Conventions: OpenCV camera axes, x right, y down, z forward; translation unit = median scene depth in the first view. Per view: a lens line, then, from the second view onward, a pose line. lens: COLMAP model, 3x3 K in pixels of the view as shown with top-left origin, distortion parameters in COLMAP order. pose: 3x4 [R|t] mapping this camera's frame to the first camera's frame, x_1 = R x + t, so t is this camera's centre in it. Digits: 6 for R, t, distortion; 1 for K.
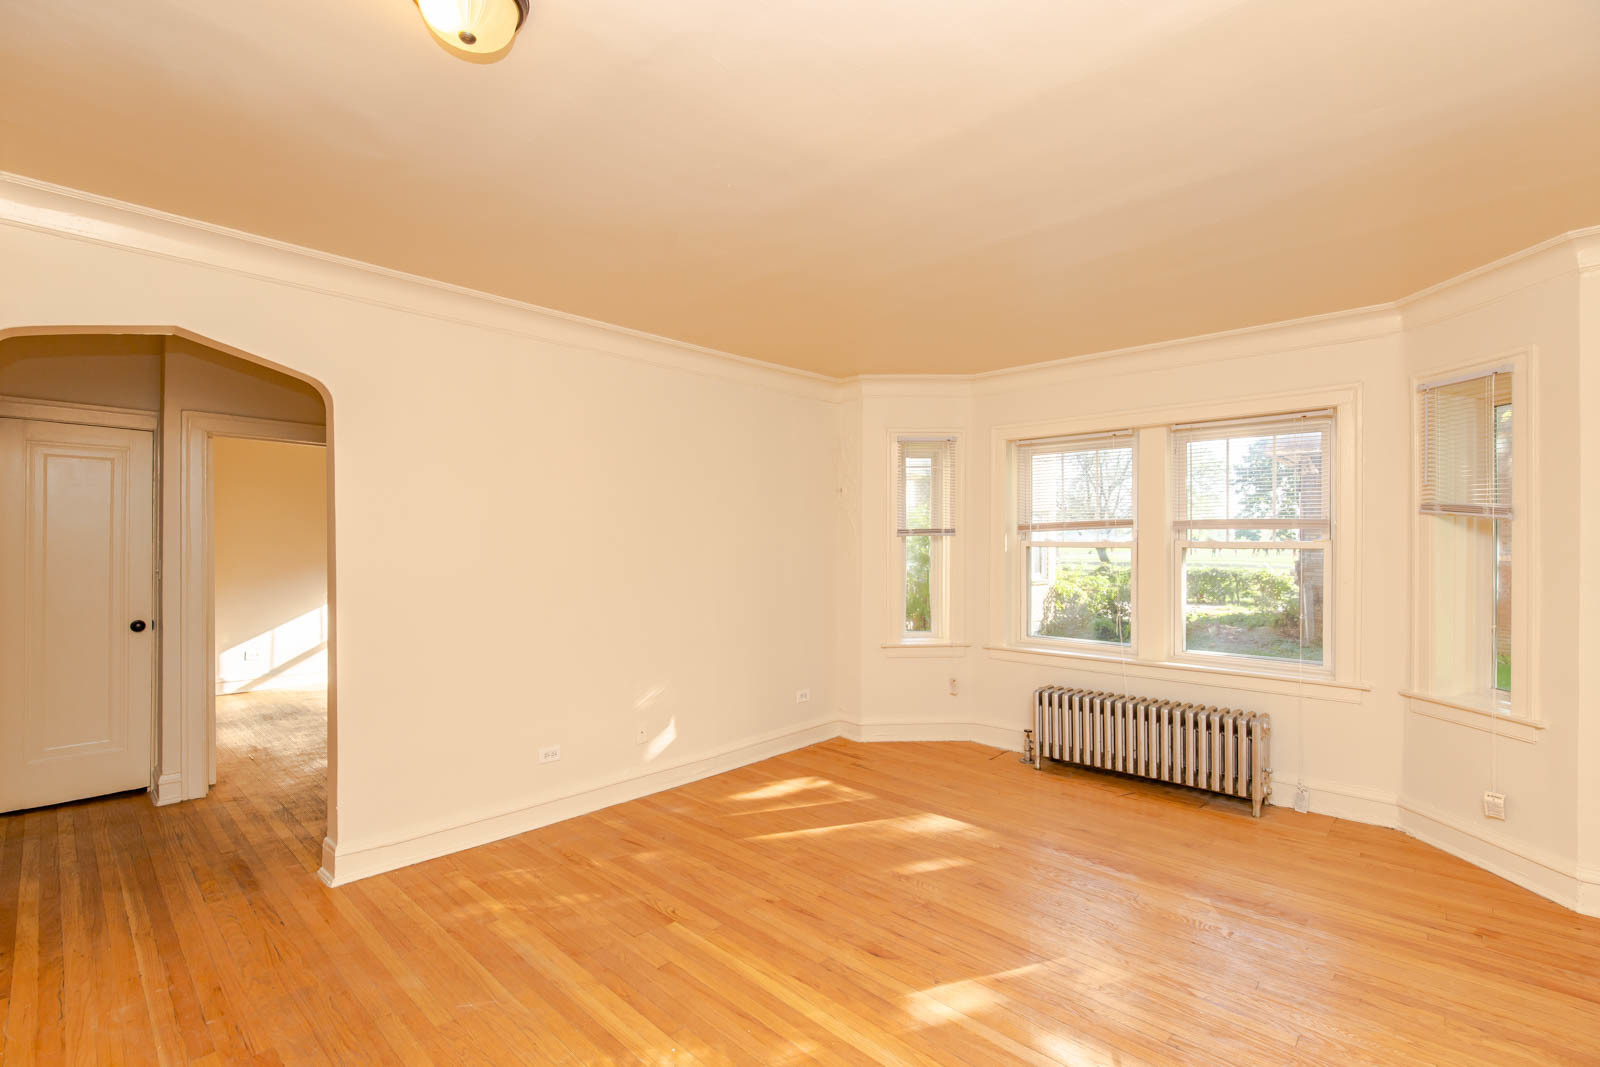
lens RADIAL K [[717.0, 0, 796.6], [0, 717.0, 533.3], [0, 0, 1]] dist [-0.001006, -0.002417]
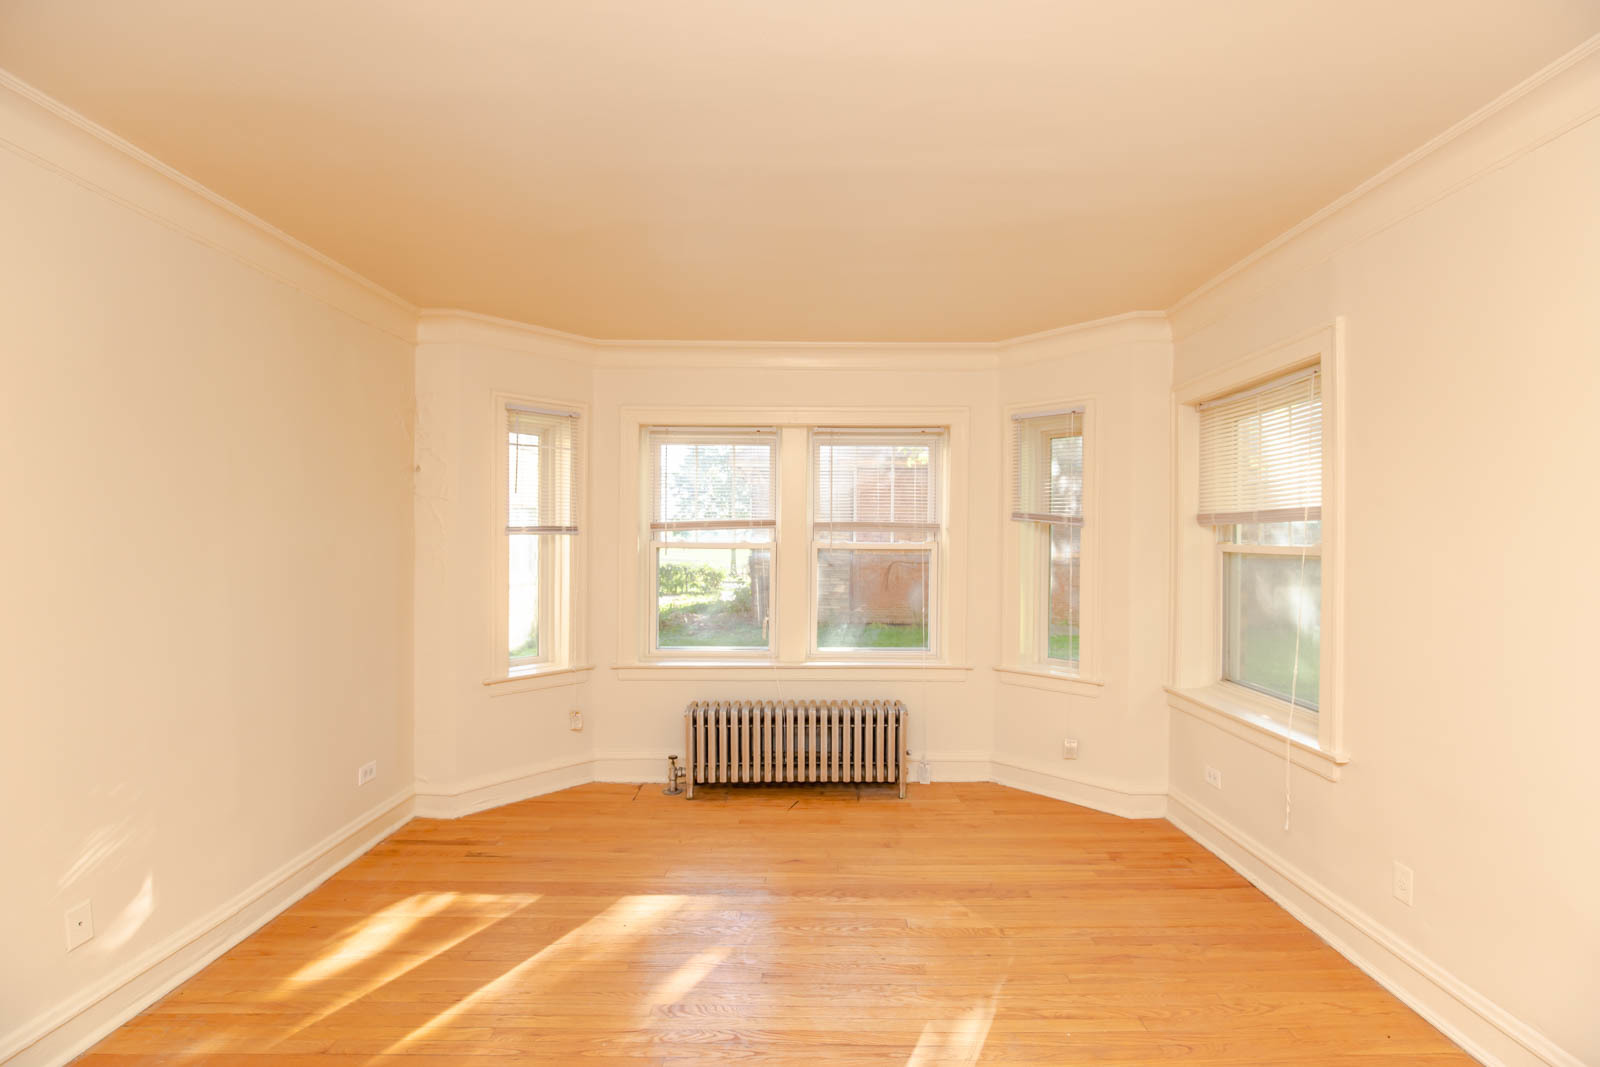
lens RADIAL K [[717.0, 0, 803.8], [0, 717.0, 541.5], [0, 0, 1]] dist [-0.001006, -0.002417]
pose [[0.728796, -0.000588, 0.684730, -0.182182], [-0.010349, 0.999876, 0.011873, -0.001860], [-0.684652, -0.015739, 0.728700, 0.282859]]
